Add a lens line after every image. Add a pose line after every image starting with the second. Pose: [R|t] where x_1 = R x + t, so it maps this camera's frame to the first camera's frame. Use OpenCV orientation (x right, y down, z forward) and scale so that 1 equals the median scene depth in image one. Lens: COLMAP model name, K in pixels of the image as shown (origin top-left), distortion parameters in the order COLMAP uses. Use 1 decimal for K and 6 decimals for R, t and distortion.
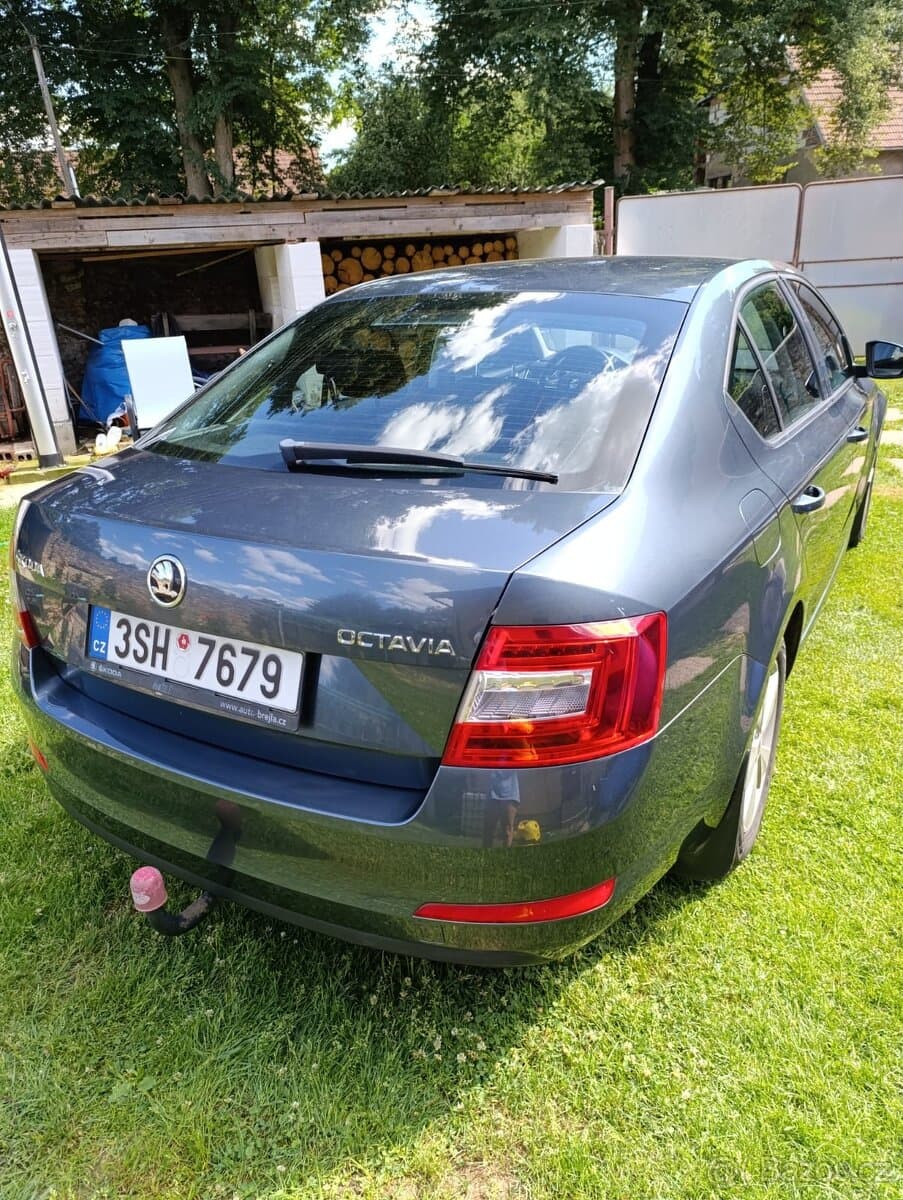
lens RADIAL K [[824.0, 0, 451.5], [0, 824.0, 600.0], [0, 0, 1]] dist [0.031286, -0.046743]
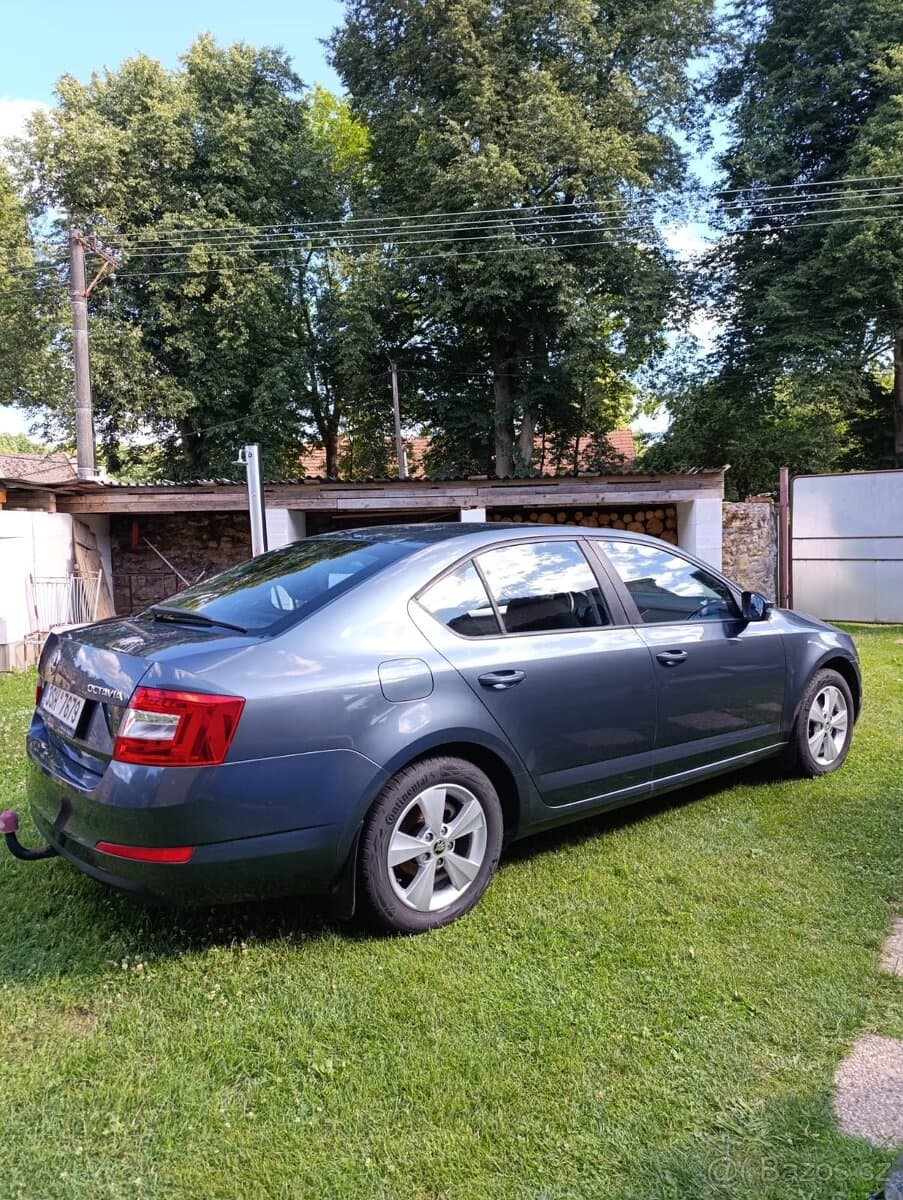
lens RADIAL K [[769.1, 0, 432.8], [0, 769.1, 602.2], [0, 0, 1]] dist [0.025147, -0.024470]
pose [[0.930221, 0.062675, -0.361607, 1.079969], [-0.162017, 0.954229, -0.251392, 0.147954], [0.329300, 0.292437, 0.897798, -0.403534]]
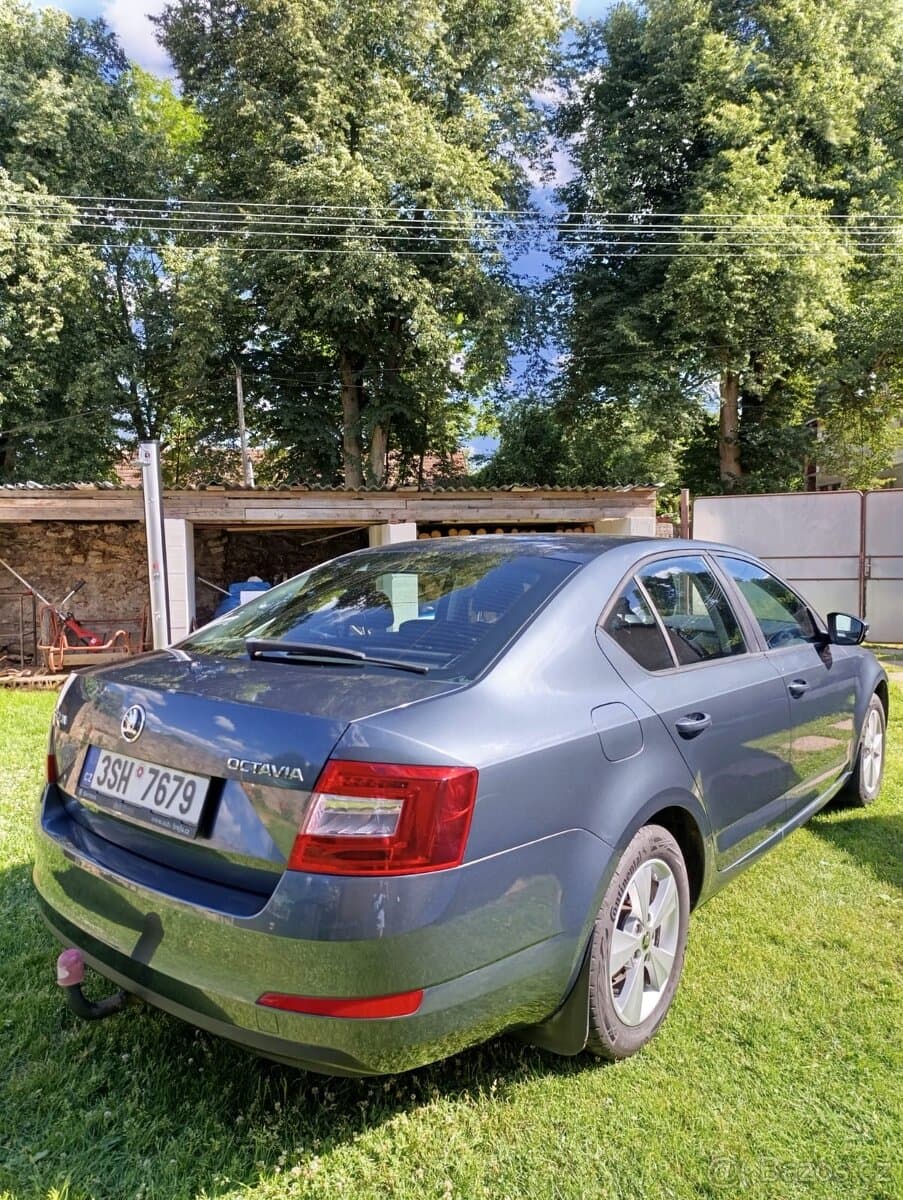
lens RADIAL K [[798.0, 0, 451.5], [0, 798.0, 600.0], [0, 0, 1]] dist [0.049942, -0.058252]
pose [[0.988160, 0.048960, -0.145407, 0.334060], [-0.092322, 0.946688, -0.308641, 0.133920], [0.122544, 0.318411, 0.939999, -0.246425]]
